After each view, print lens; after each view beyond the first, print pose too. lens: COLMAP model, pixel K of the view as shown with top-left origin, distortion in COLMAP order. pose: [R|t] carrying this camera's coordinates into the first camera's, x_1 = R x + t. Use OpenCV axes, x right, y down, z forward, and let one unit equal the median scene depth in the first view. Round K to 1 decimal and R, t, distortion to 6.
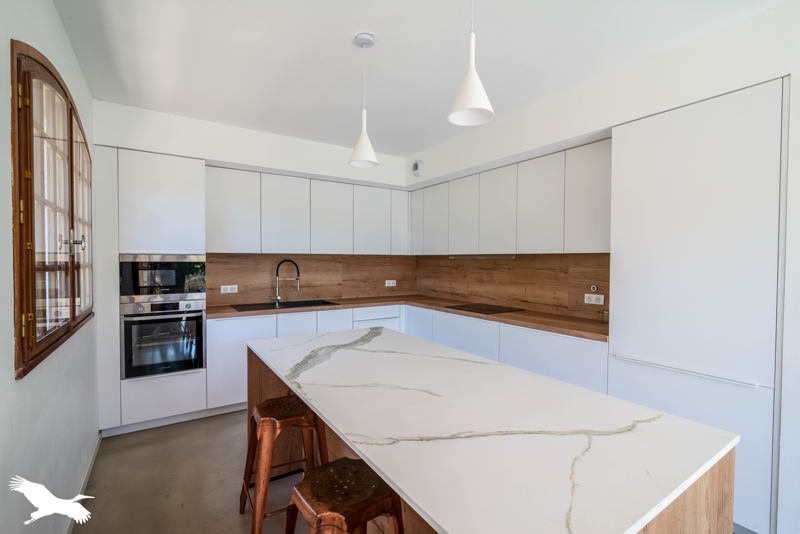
lens RADIAL K [[364.3, 0, 399.7], [0, 364.3, 266.1], [0, 0, 1]] dist [-0.004149, 0.000433]
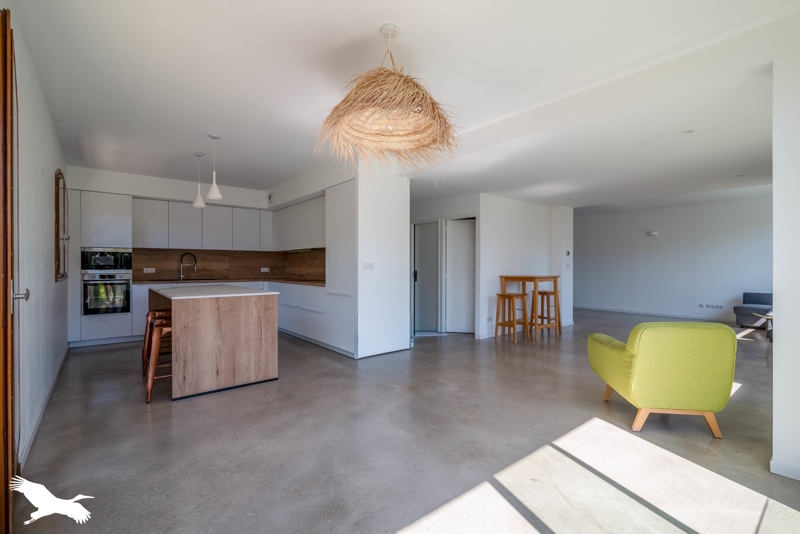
lens RADIAL K [[364.3, 0, 400.3], [0, 364.3, 265.8], [0, 0, 1]] dist [-0.004149, 0.000433]
pose [[0.994808, -0.001231, 0.101761, 0.544990], [0.002882, 0.999867, -0.016083, 0.079645], [-0.101727, 0.016293, 0.994679, -0.830040]]
